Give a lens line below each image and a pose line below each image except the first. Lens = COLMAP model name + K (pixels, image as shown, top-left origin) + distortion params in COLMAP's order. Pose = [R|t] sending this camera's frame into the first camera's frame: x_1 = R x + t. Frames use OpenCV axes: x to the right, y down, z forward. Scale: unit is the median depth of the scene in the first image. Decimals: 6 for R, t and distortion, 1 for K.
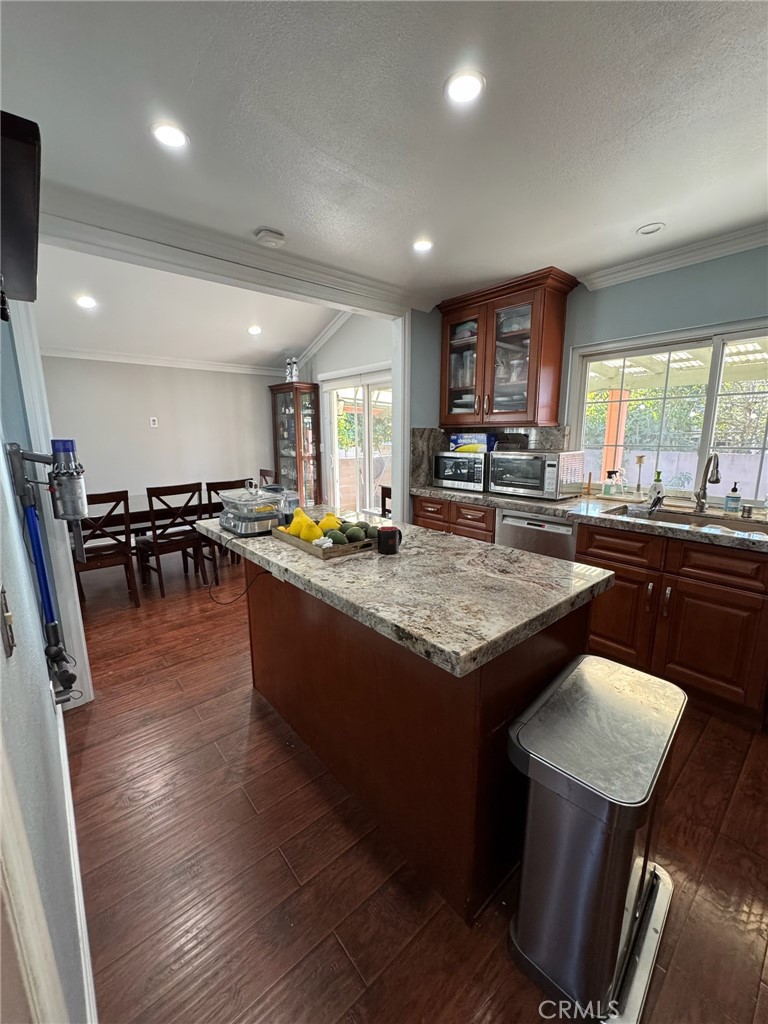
lens RADIAL K [[408.8, 0, 384.0], [0, 408.8, 512.0], [0, 0, 1]] dist [-0.000739, 0.000298]
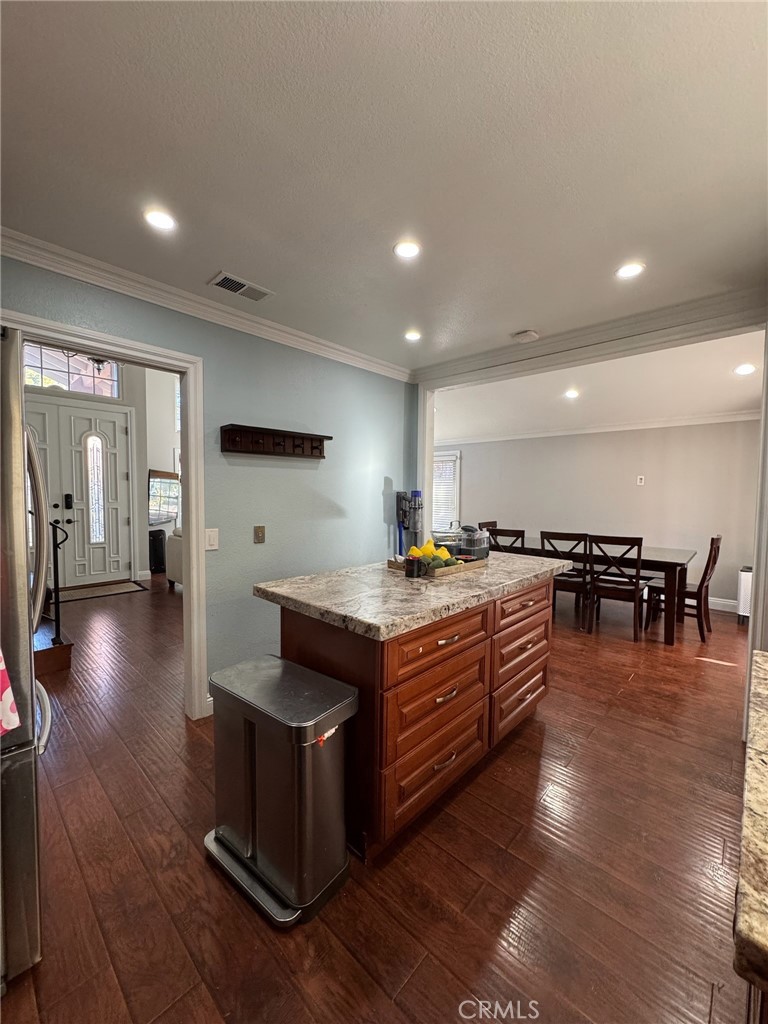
lens RADIAL K [[408.8, 0, 384.0], [0, 408.8, 512.0], [0, 0, 1]] dist [-0.000739, 0.000298]
pose [[0.116435, 0.058551, -0.991471, 0.652496], [-0.199665, 0.979261, 0.034382, -0.066121], [0.972922, 0.193959, 0.125711, 0.360172]]
